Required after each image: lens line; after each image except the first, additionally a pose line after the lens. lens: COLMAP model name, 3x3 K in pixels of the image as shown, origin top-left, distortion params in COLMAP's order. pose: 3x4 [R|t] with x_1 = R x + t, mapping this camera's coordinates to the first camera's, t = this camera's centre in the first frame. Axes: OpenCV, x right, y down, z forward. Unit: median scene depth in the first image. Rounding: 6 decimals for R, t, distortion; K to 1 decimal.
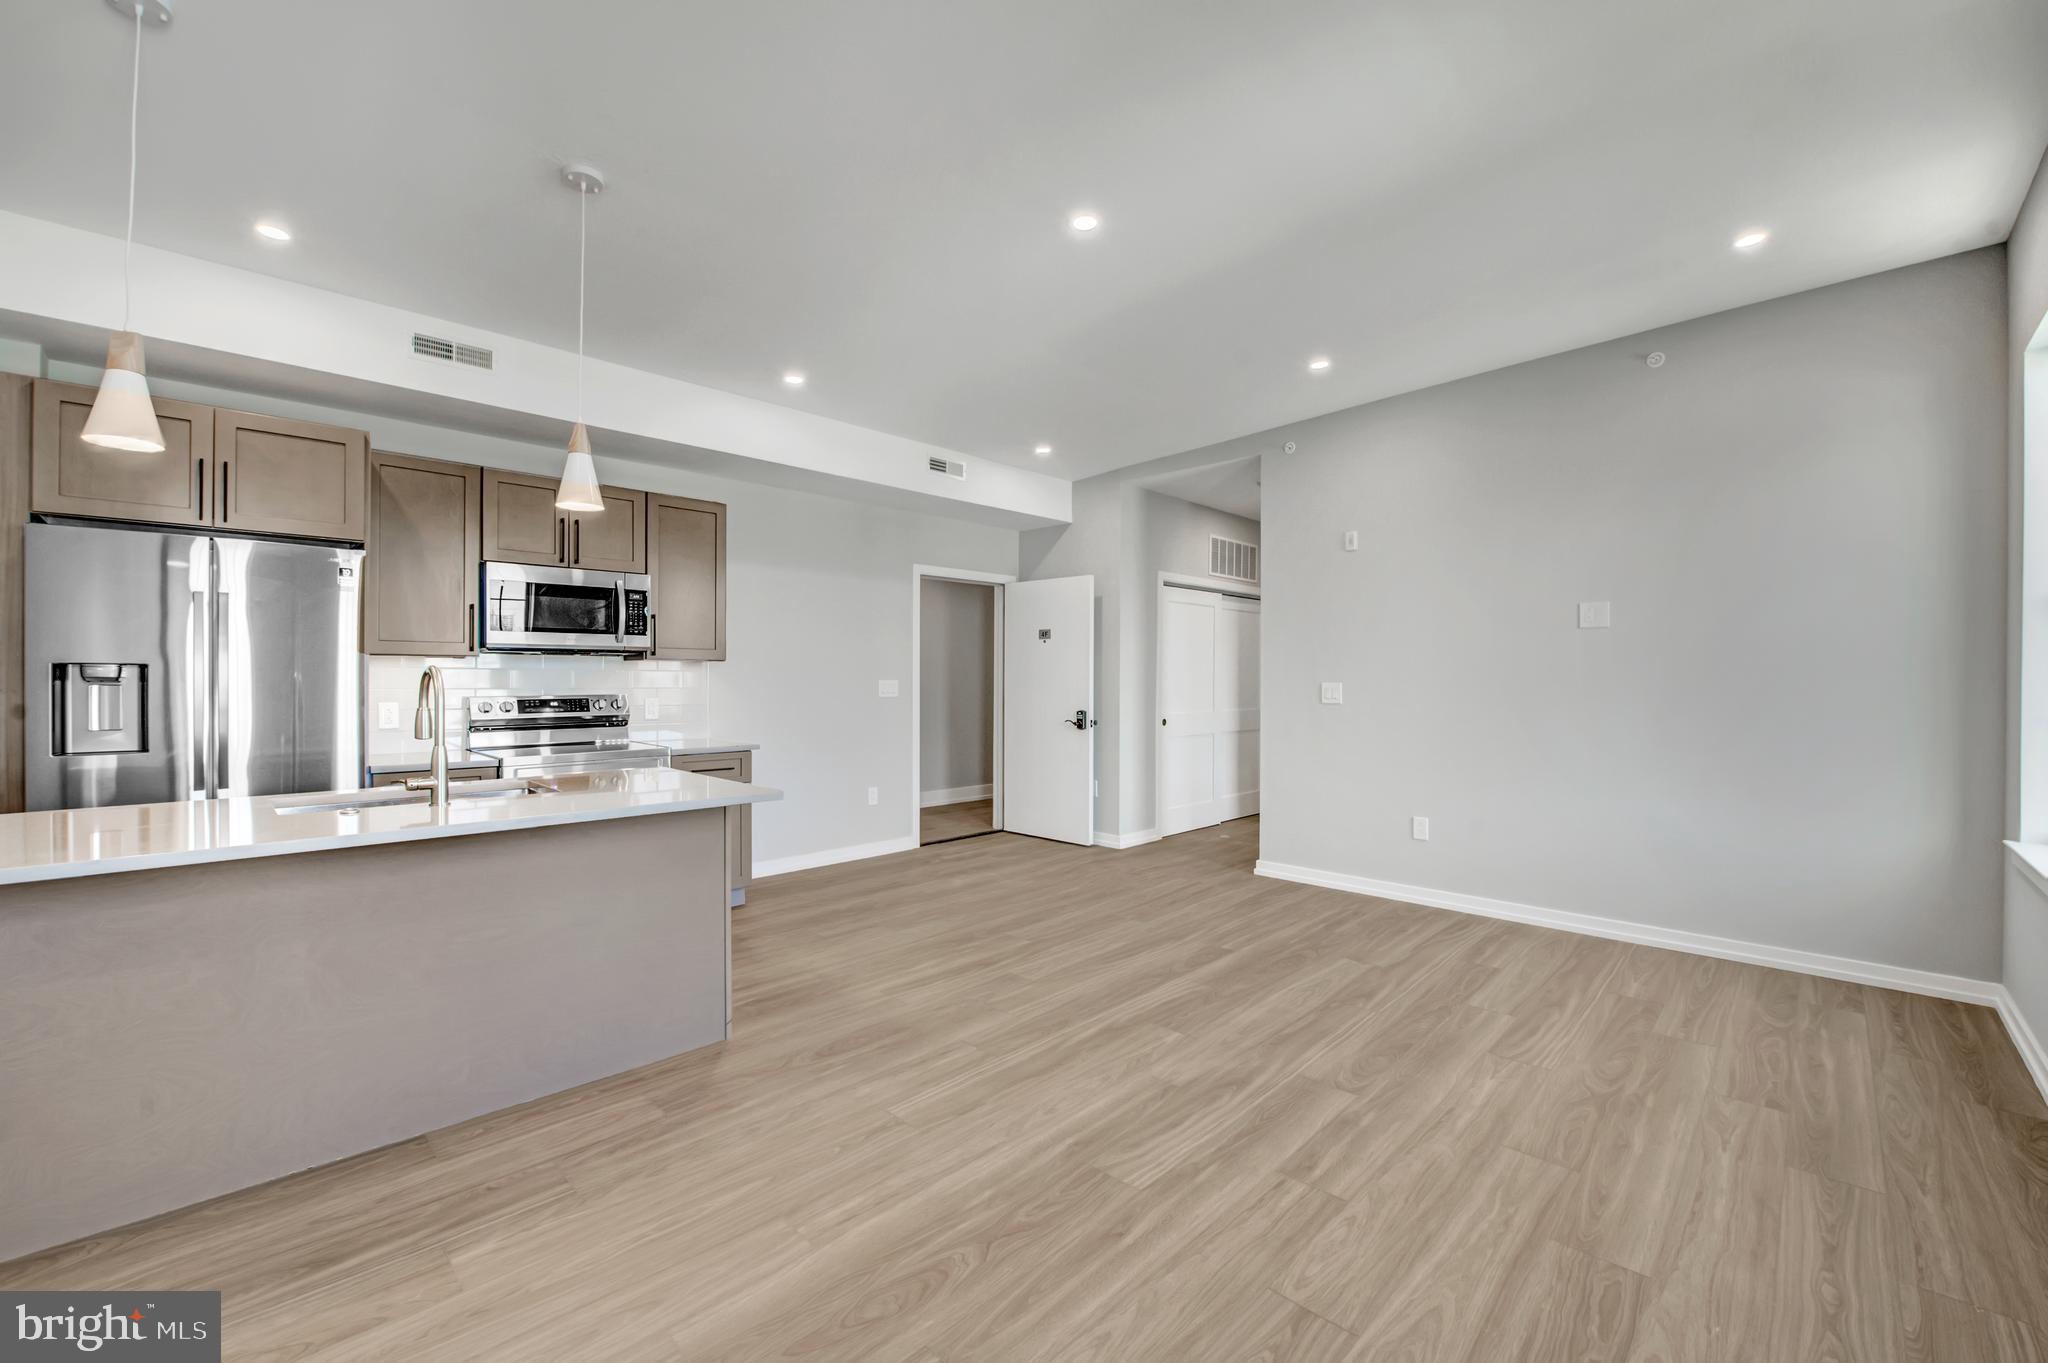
lens RADIAL K [[841.8, 0, 1071.7], [0, 841.8, 679.9], [0, 0, 1]] dist [-0.001064, -0.000250]
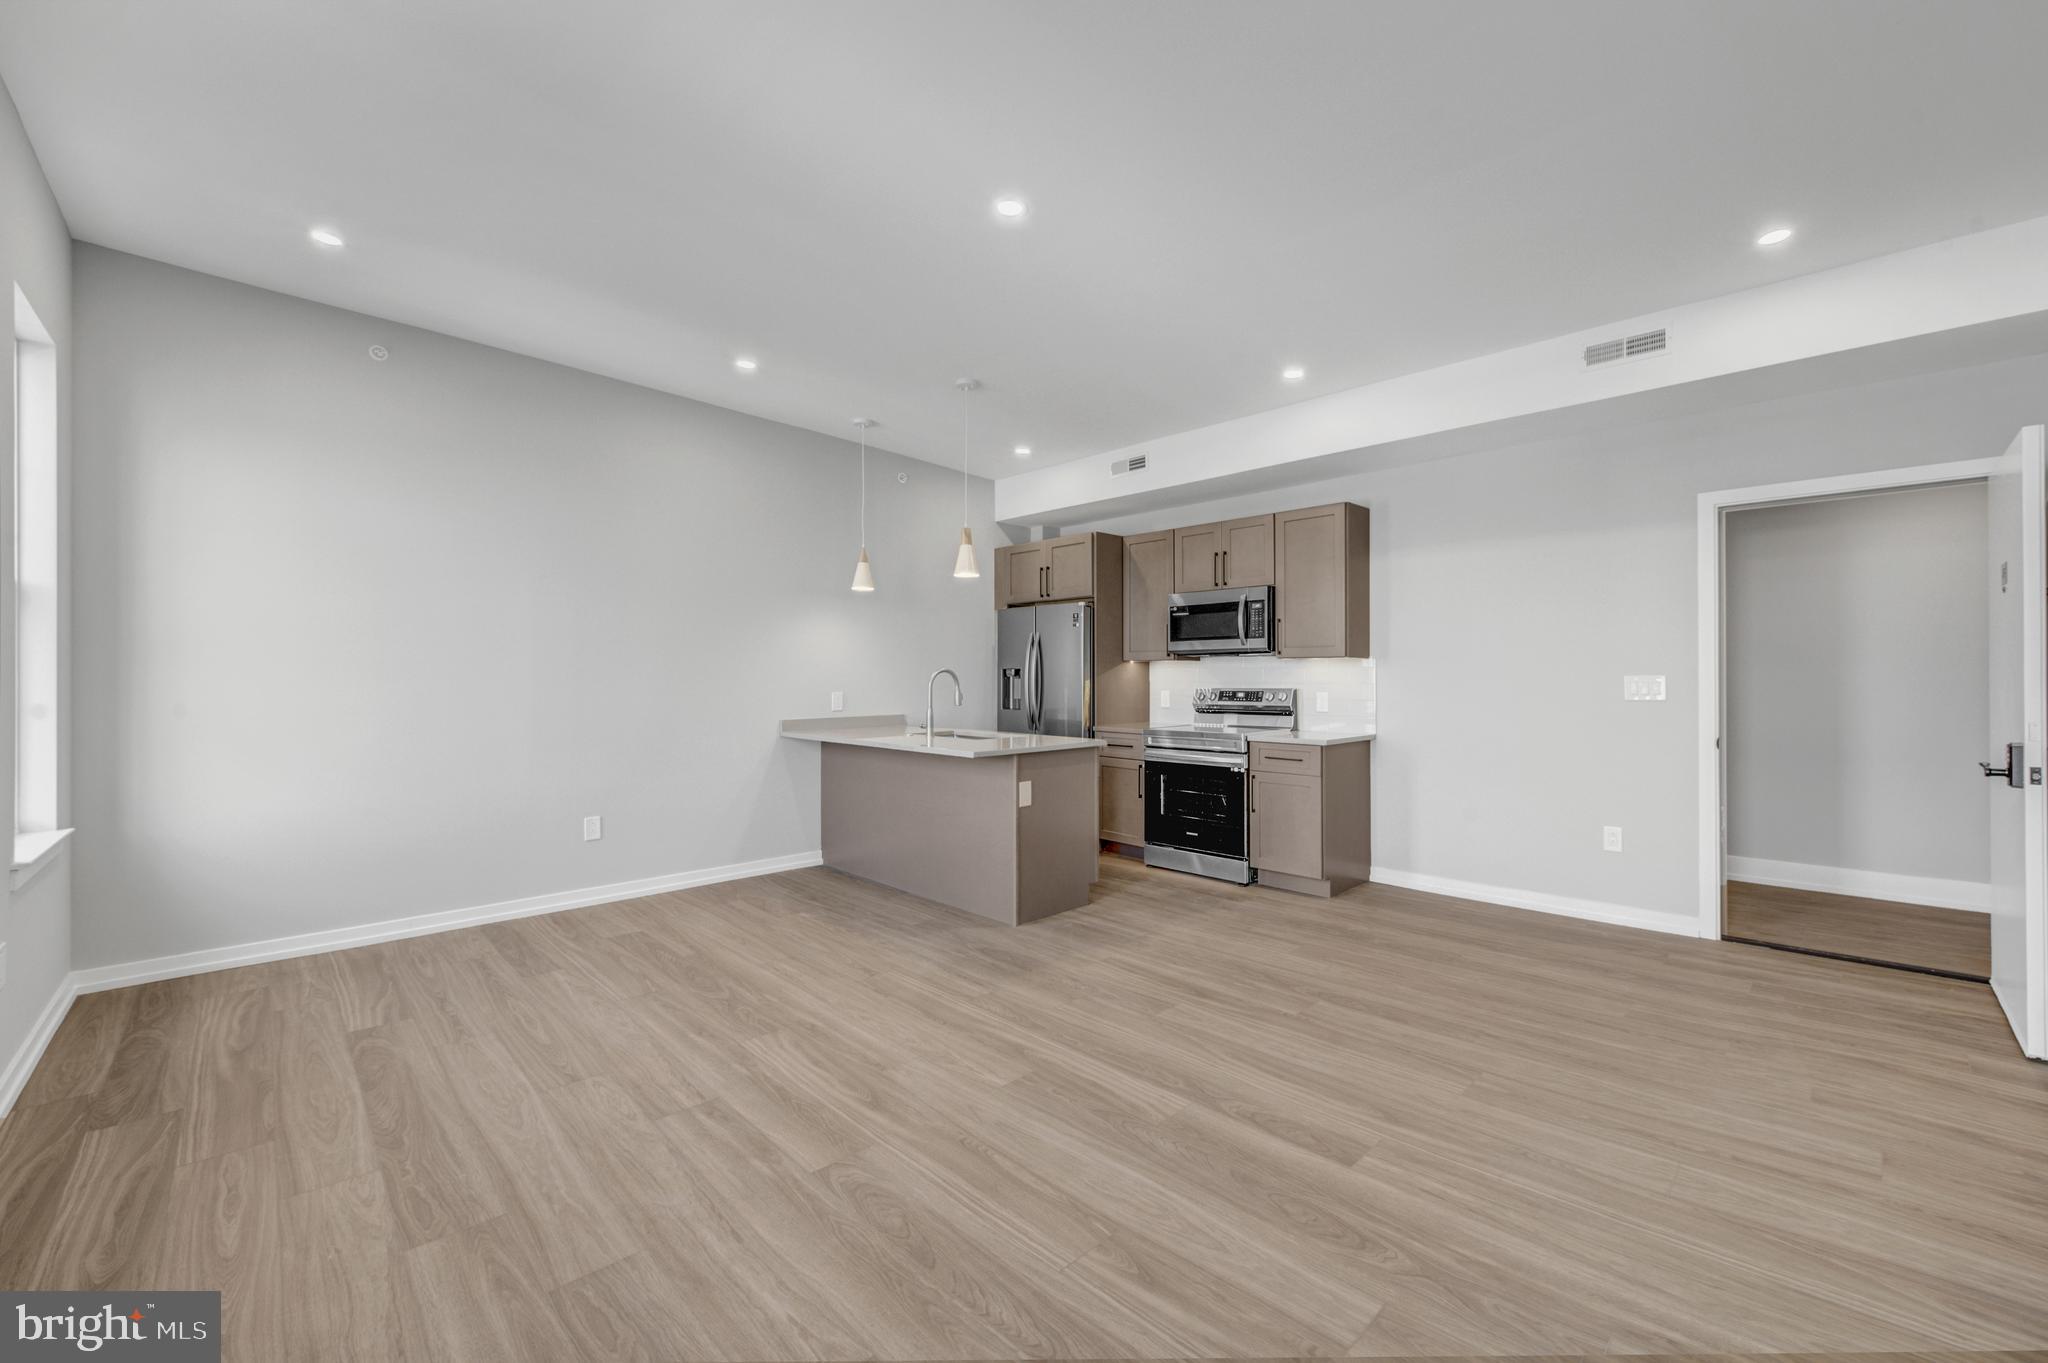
lens RADIAL K [[826.2, 0, 996.3], [0, 826.2, 680.9], [0, 0, 1]] dist [-0.000866, -0.000078]
pose [[-0.100572, -0.007097, -0.994905, 1.039549], [0.006303, 0.999950, -0.007770, 0.022836], [0.994910, -0.007052, -0.100522, 1.170506]]
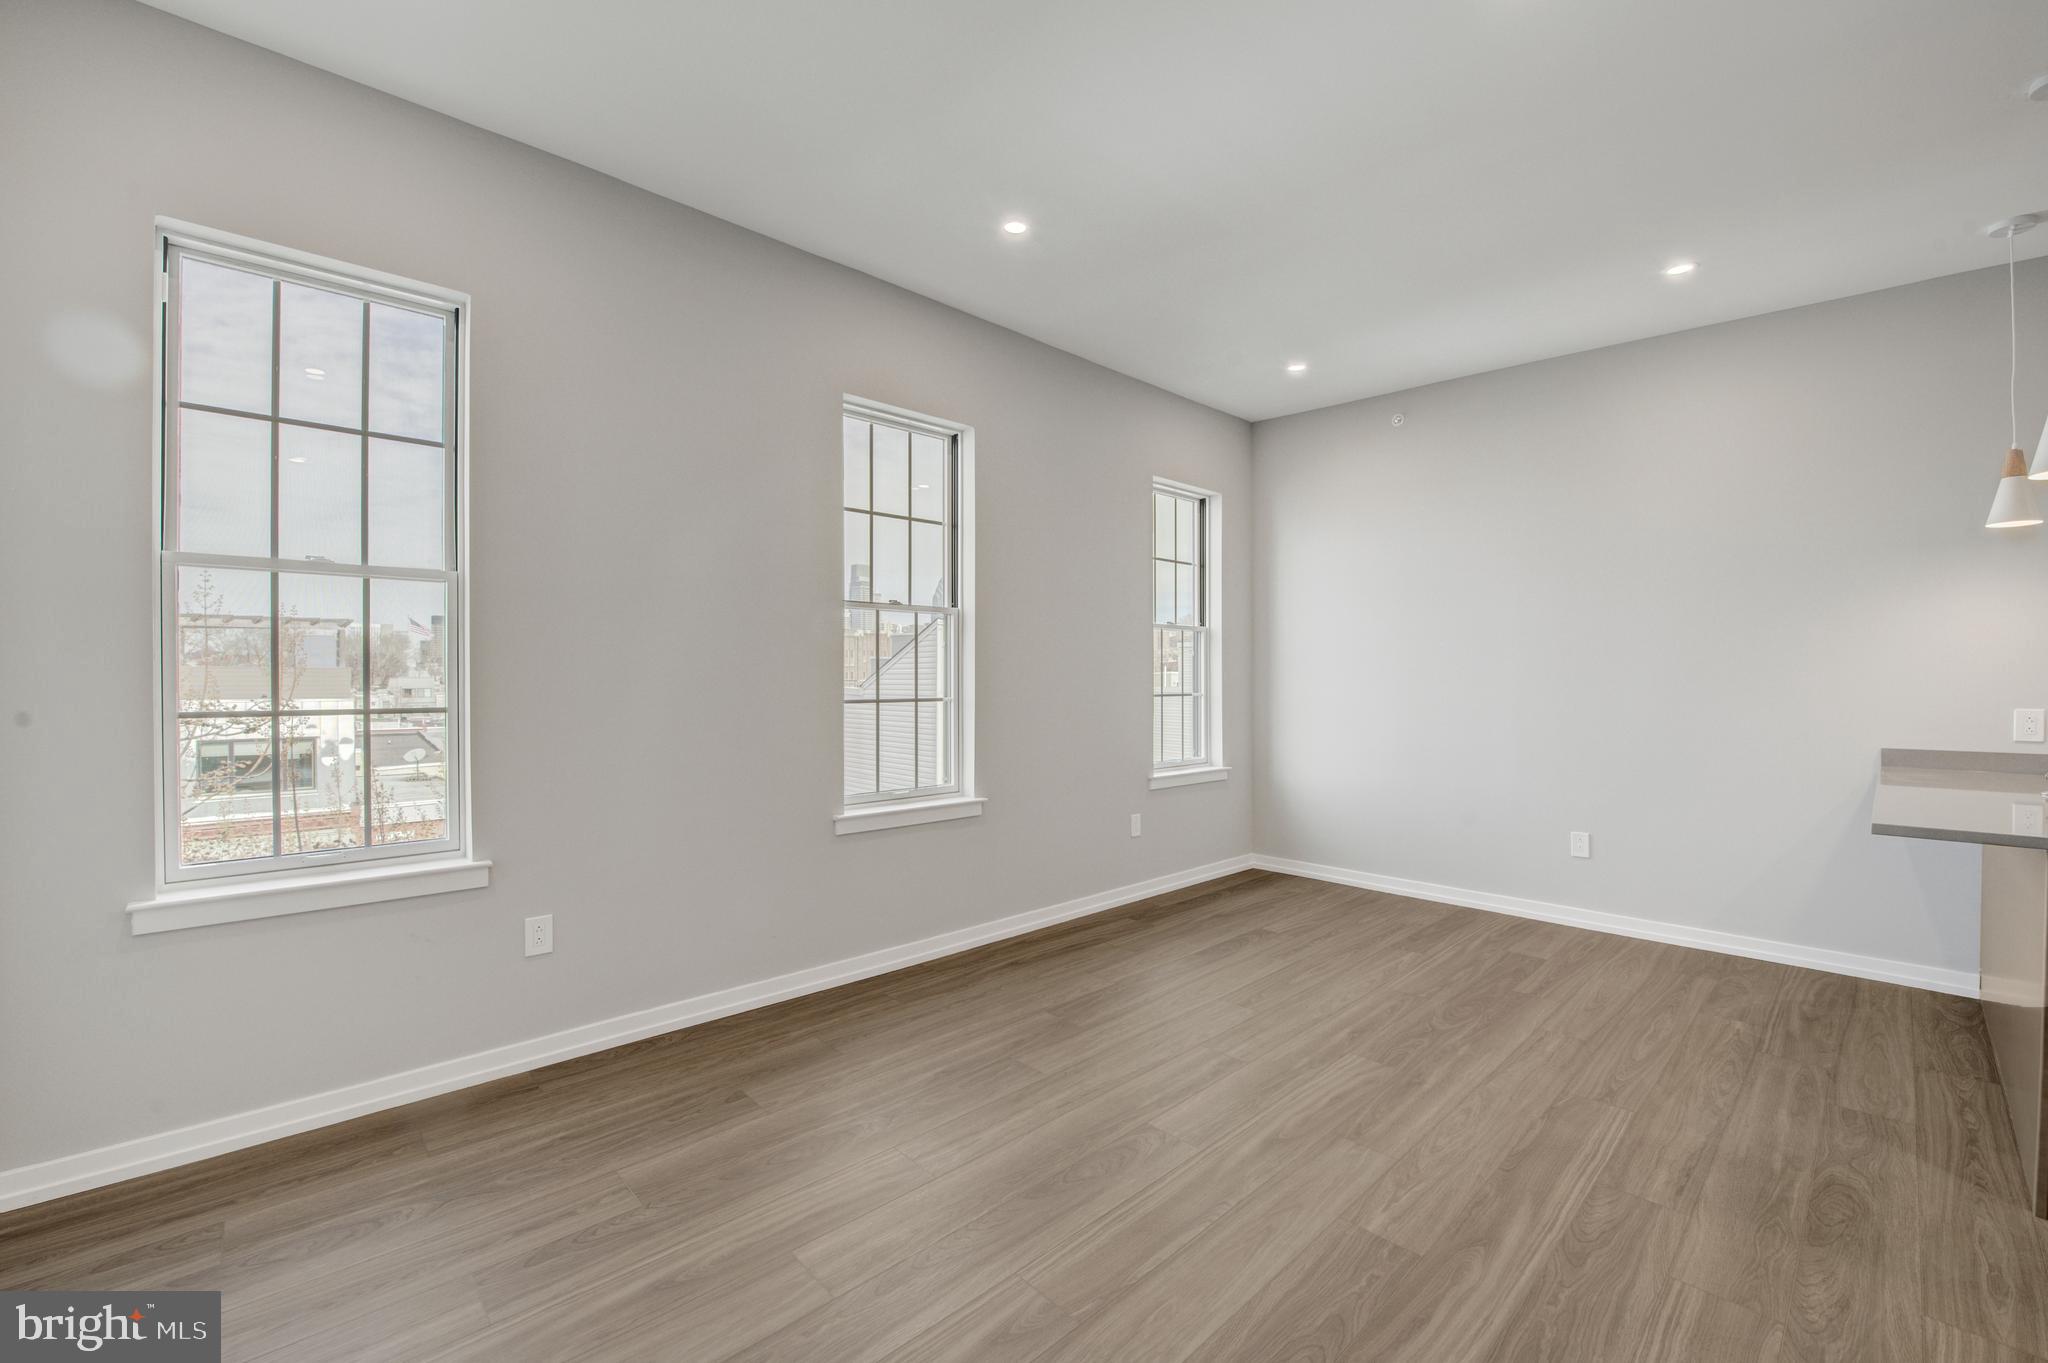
lens RADIAL K [[841.8, 0, 1071.7], [0, 841.8, 679.9], [0, 0, 1]] dist [-0.001064, -0.000250]
pose [[-0.998766, -0.009412, 0.048762, 0.354674], [-0.009395, 0.999956, 0.000572, 0.003437], [-0.048766, 0.000113, -0.998810, 1.794709]]
